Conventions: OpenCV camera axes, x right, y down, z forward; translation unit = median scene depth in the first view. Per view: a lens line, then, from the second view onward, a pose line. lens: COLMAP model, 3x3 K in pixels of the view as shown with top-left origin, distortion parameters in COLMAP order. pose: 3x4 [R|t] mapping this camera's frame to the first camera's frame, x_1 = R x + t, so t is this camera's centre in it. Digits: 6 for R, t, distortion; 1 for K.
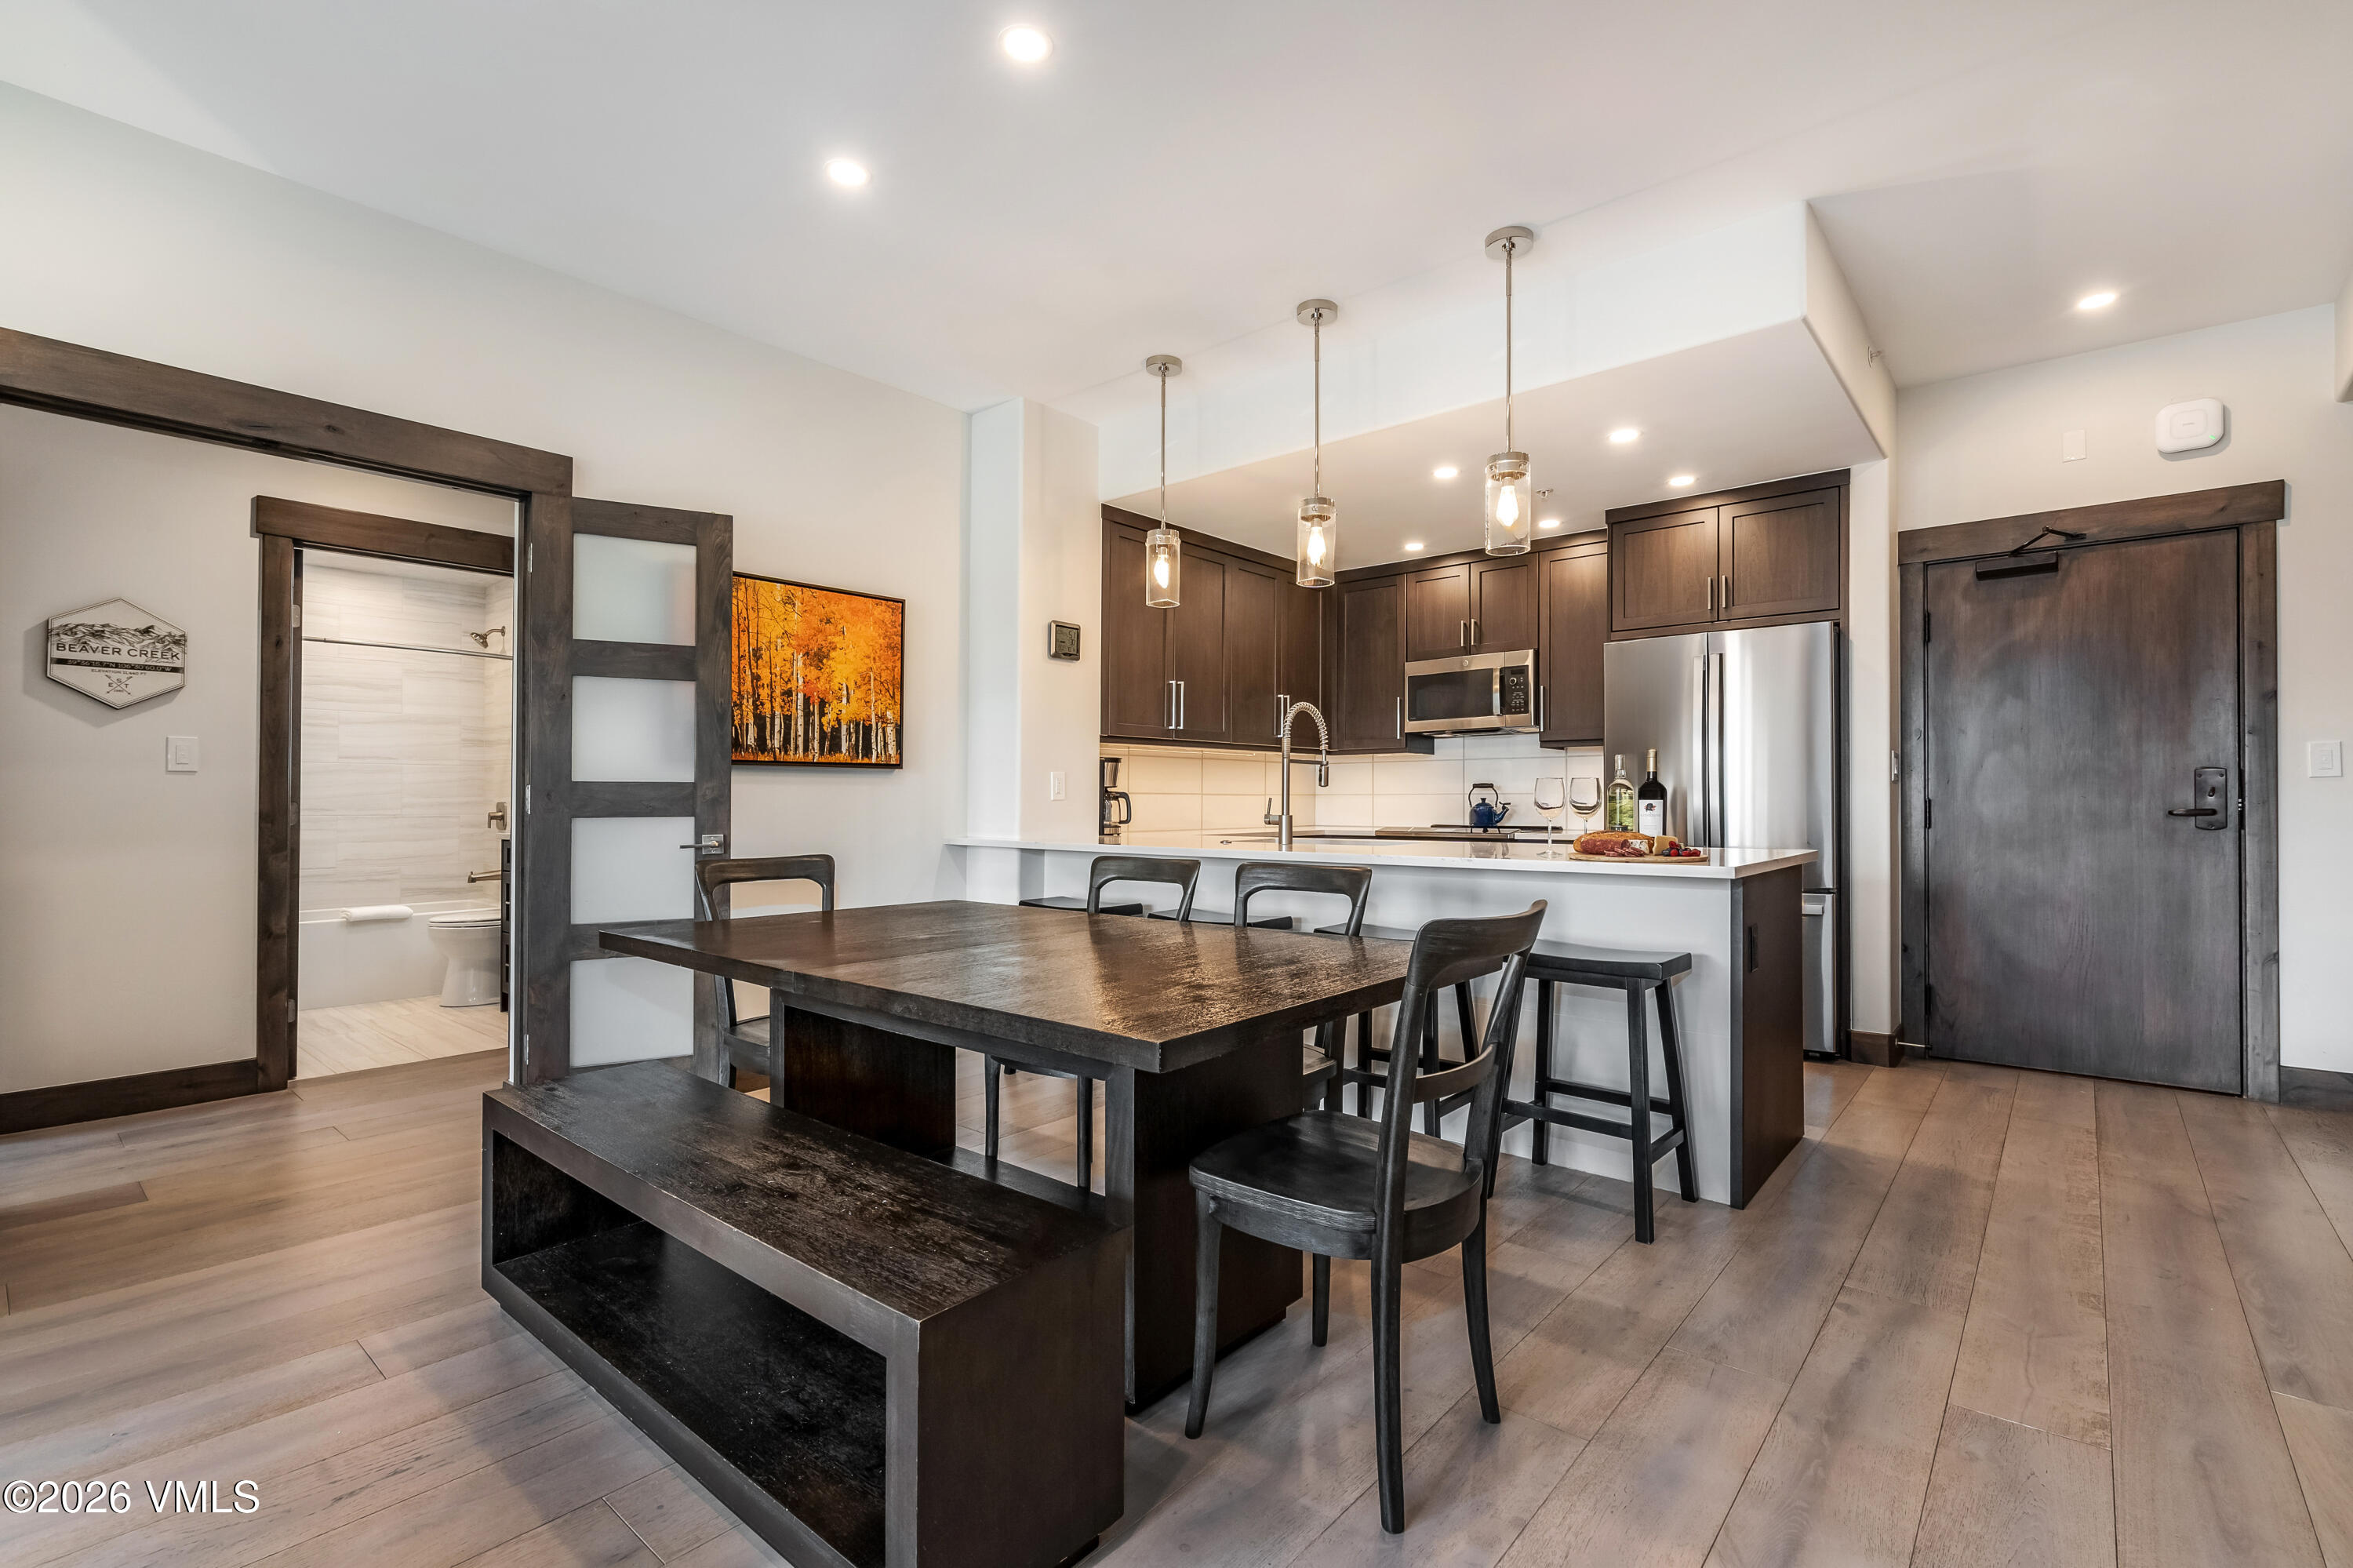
lens RADIAL K [[1065.7, 0, 1176.5], [0, 1065.7, 784.0], [0, 0, 1]] dist [0.001524, 0.000629]
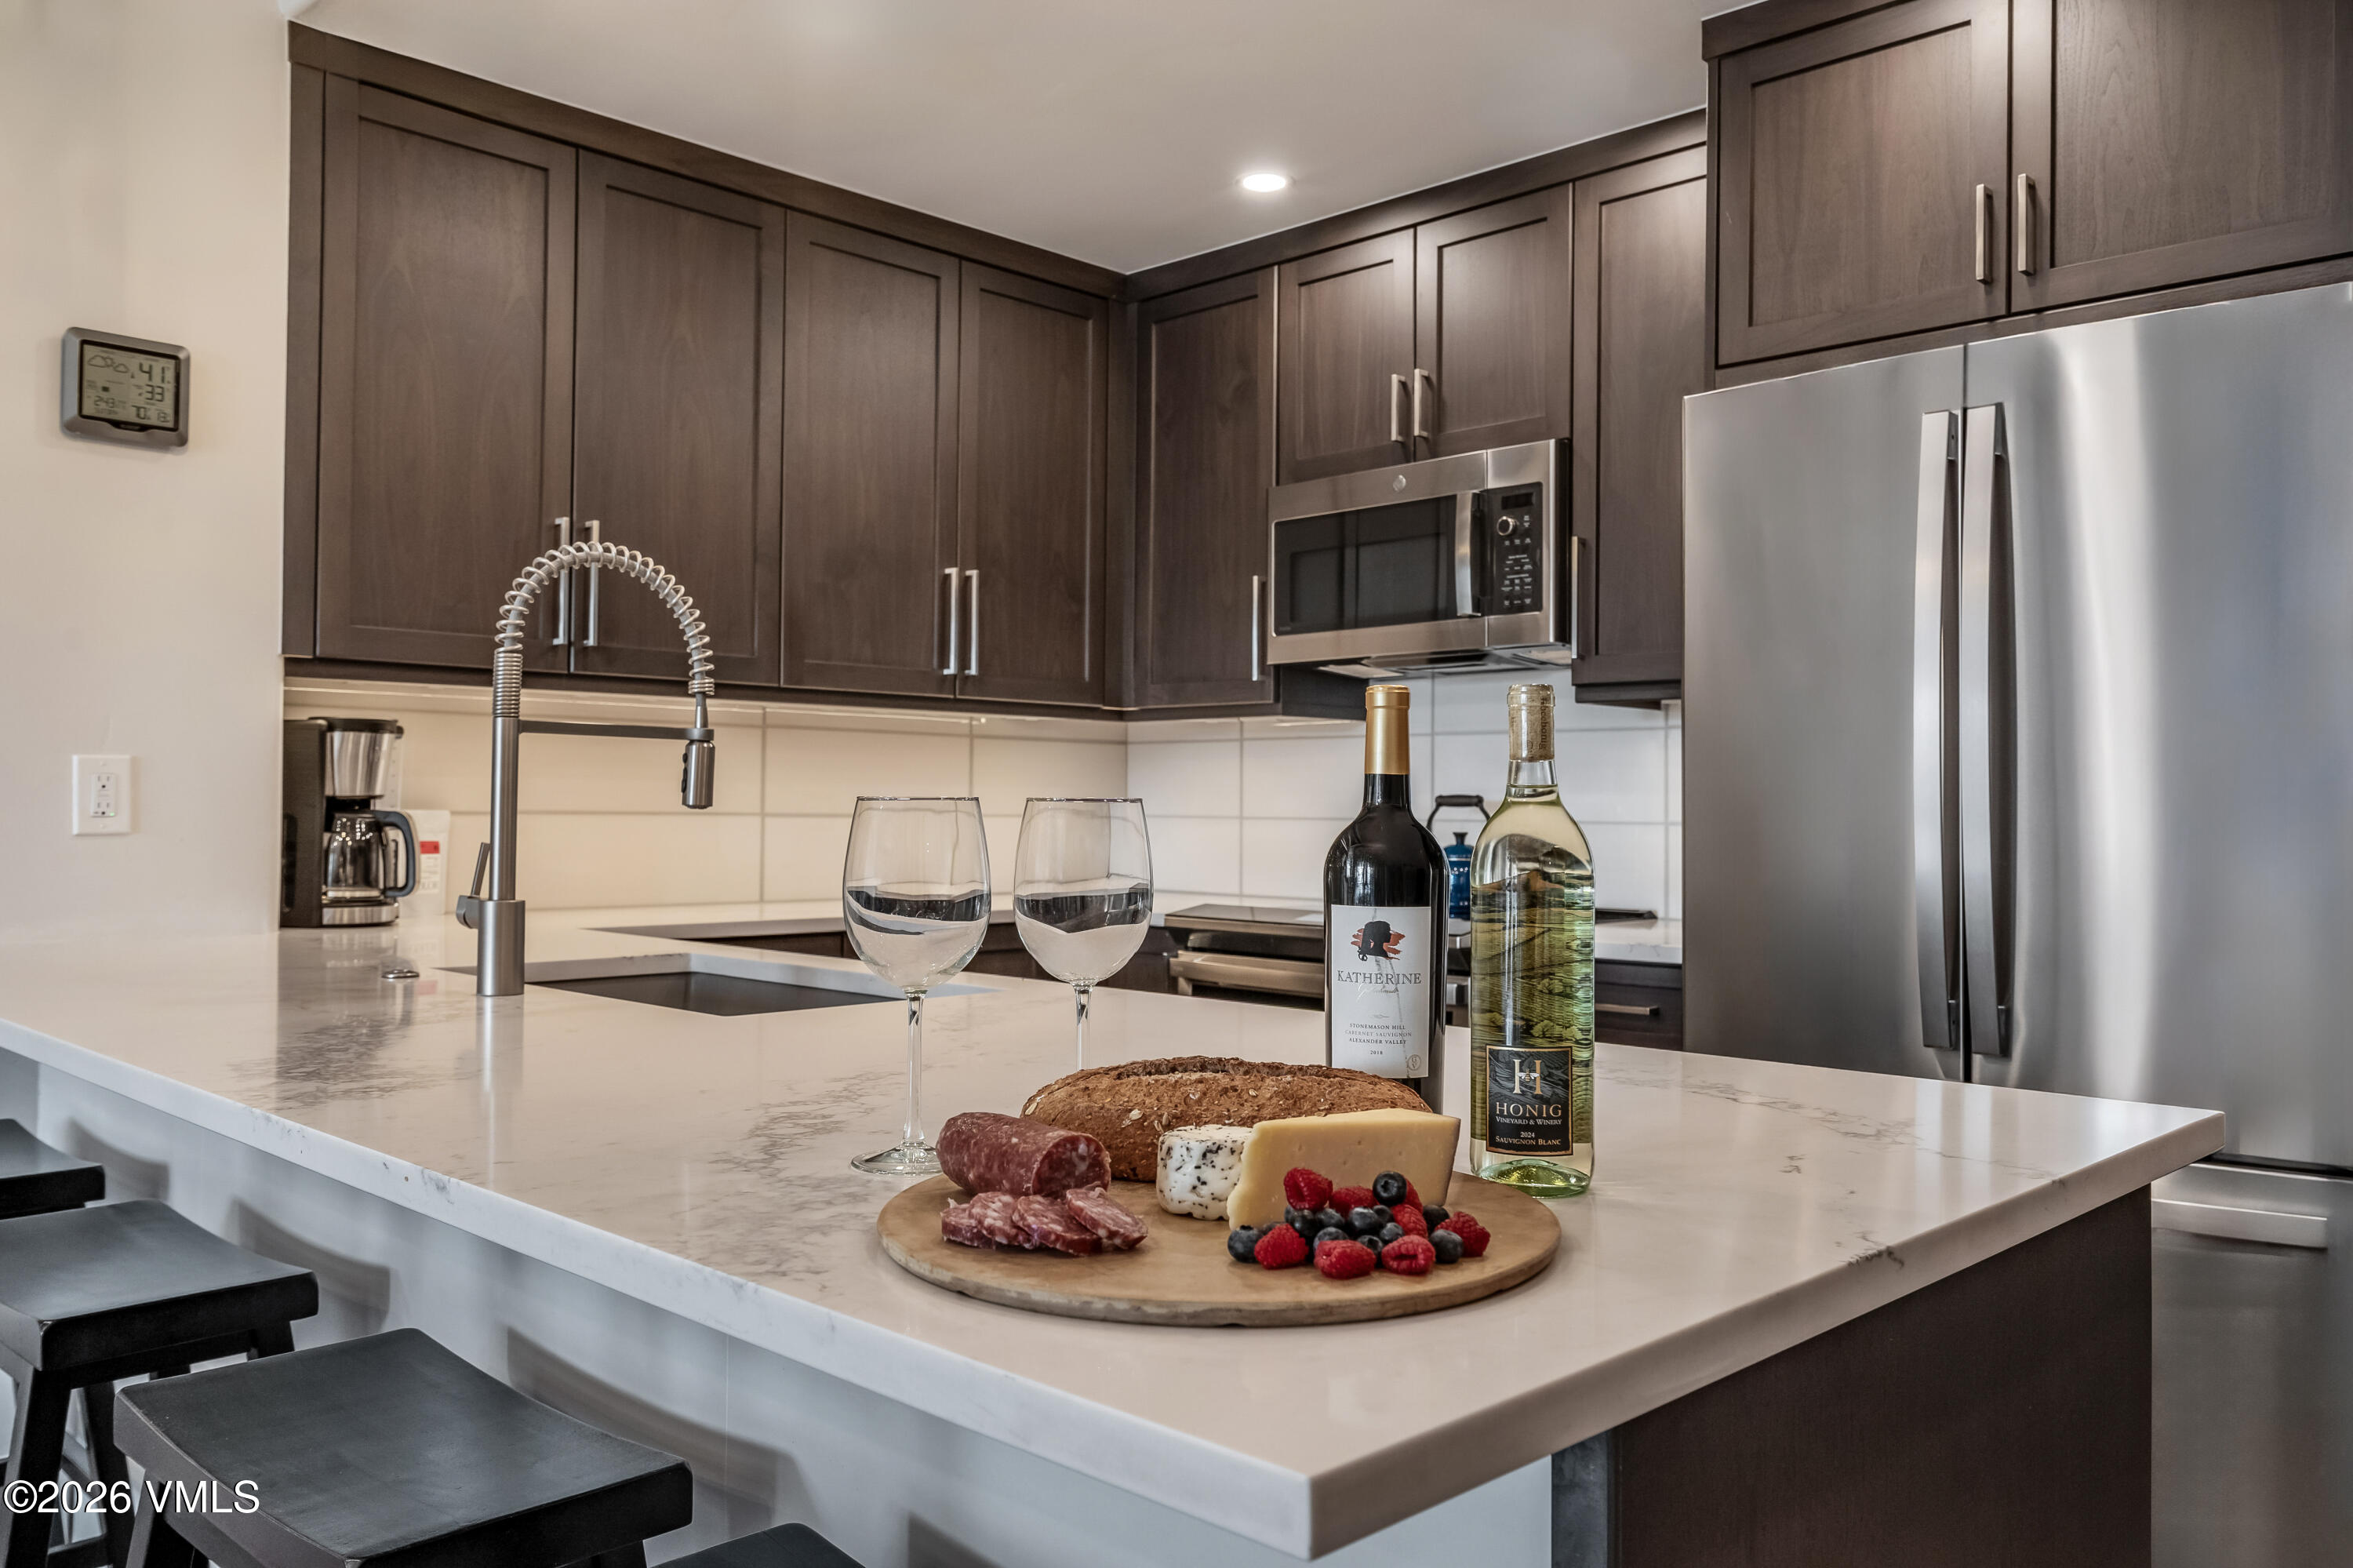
lens RADIAL K [[1777.0, 0, 1176.4], [0, 1777.0, 759.0], [0, 0, 1]] dist [-0.003744, -0.001179]
pose [[0.998055, 0.007791, -0.061843, 0.318025], [-0.008588, 0.999883, -0.012623, -0.006645], [0.061737, 0.013130, 0.998006, 0.486149]]
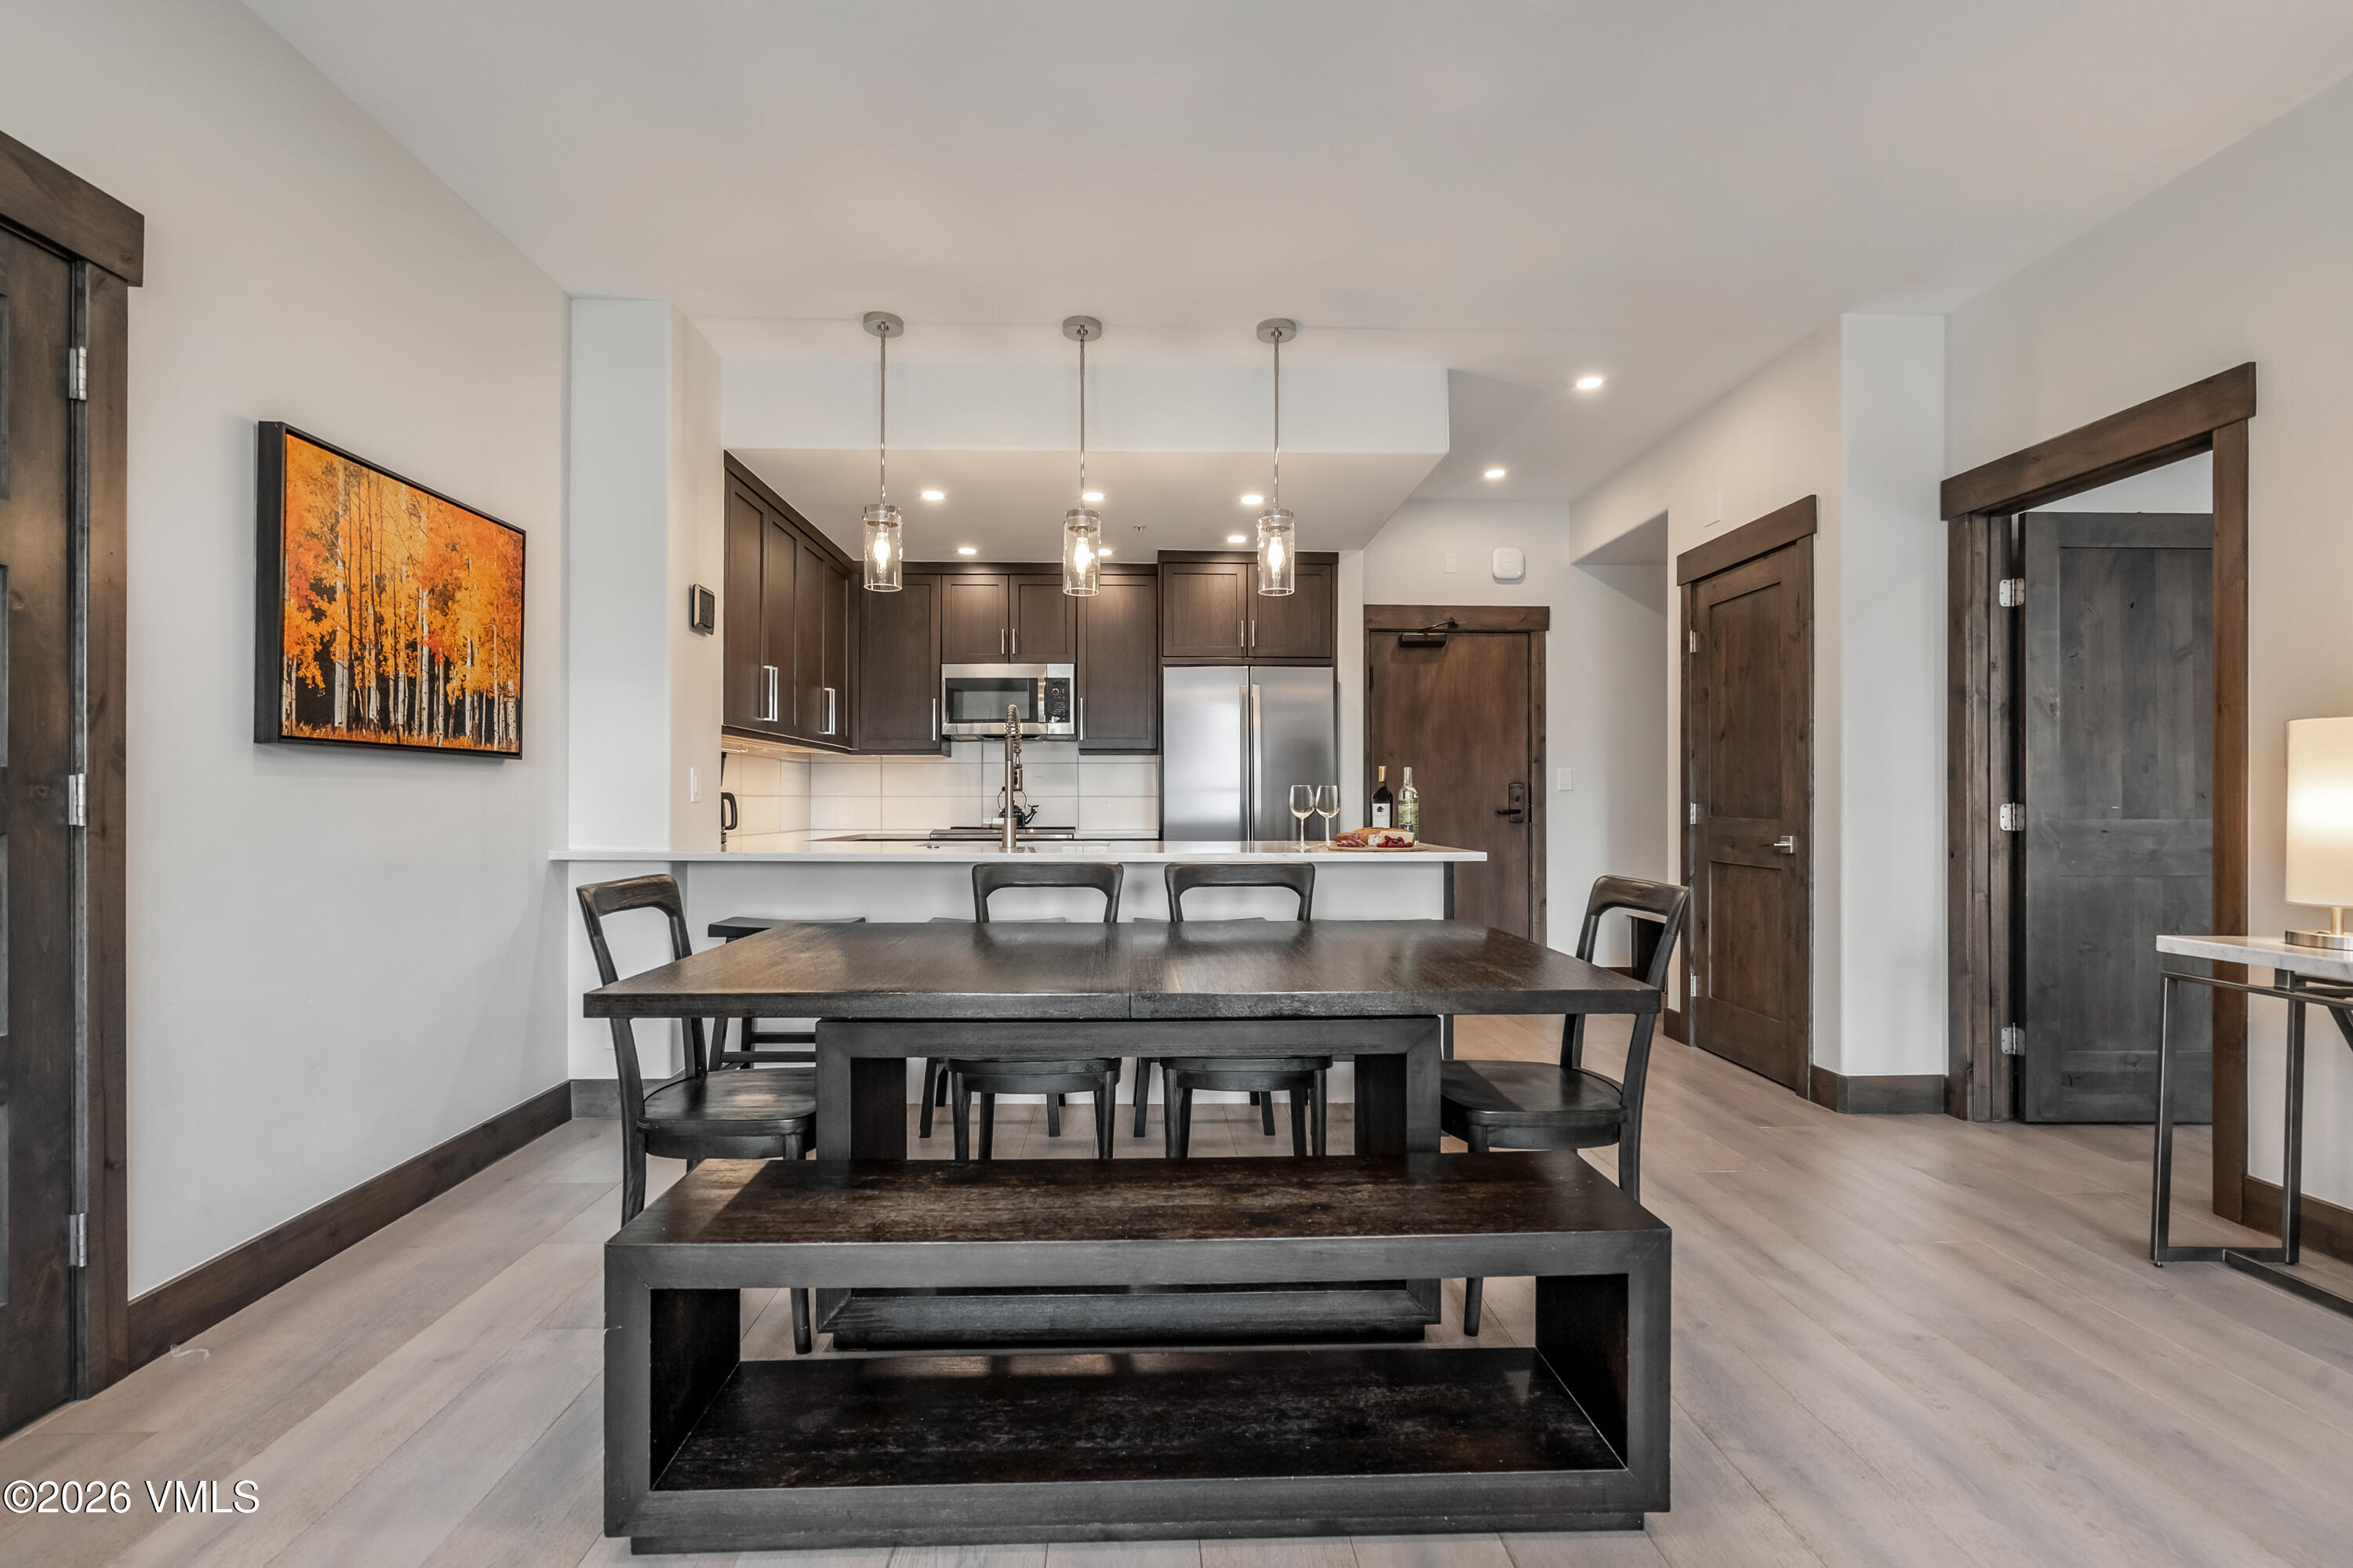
lens RADIAL K [[1092.8, 0, 1168.7], [0, 1092.8, 803.4], [0, 0, 1]] dist [0.000849, 0.000443]
pose [[0.738647, 0.001131, 0.674091, -0.458421], [-0.012393, 0.999852, 0.011901, 0.001743], [-0.673978, -0.017145, 0.738552, 0.142943]]
